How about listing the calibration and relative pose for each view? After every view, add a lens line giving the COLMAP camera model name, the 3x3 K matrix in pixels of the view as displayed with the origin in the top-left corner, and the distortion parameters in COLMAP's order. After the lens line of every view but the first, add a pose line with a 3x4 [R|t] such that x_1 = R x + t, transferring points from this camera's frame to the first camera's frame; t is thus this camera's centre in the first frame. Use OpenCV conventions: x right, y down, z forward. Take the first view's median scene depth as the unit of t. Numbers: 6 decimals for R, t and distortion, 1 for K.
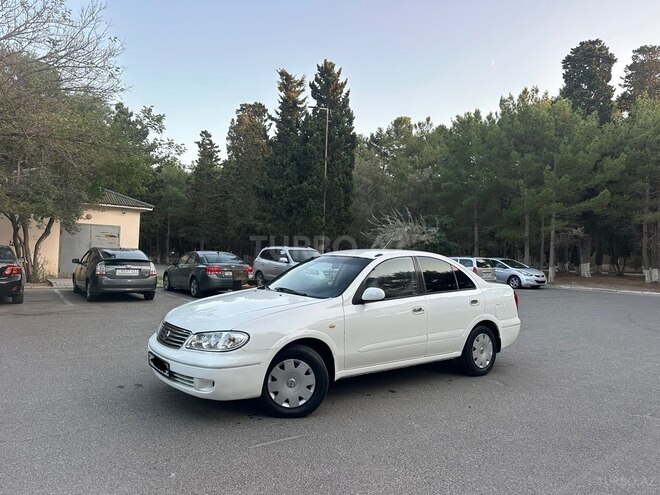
lens RADIAL K [[456.5, 0, 343.2], [0, 456.5, 248.0], [0, 0, 1]] dist [0.069834, -0.003081]
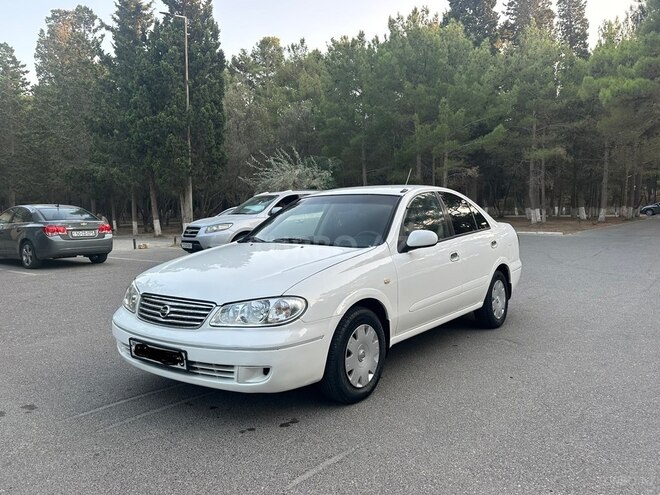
lens RADIAL K [[539.2, 0, 332.8], [0, 539.2, 225.4], [0, 0, 1]] dist [0.107362, -0.153304]
pose [[0.967482, -0.047856, 0.248372, -0.036341], [0.036344, 0.998051, 0.050731, 0.006675], [-0.250316, -0.040054, 0.967335, 0.036629]]
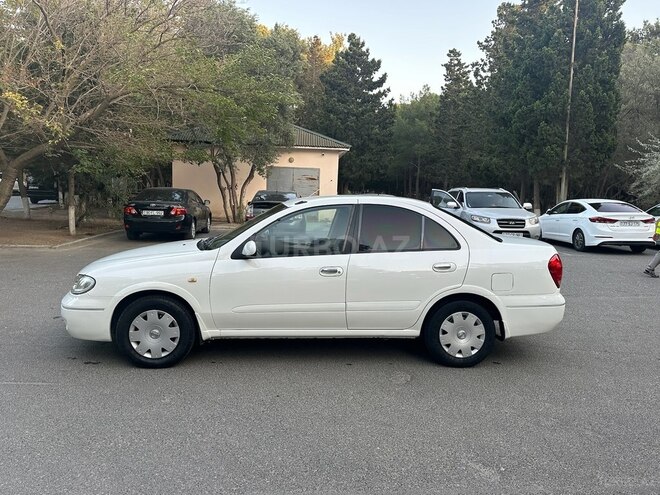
lens RADIAL K [[539.1, 0, 363.3], [0, 539.1, 248.1], [0, 0, 1]] dist [0.106388, -0.175134]
pose [[0.832240, 0.052484, -0.551926, 0.163887], [0.009361, 0.994037, 0.108641, -0.001743], [0.554337, -0.095582, 0.826786, 0.056584]]
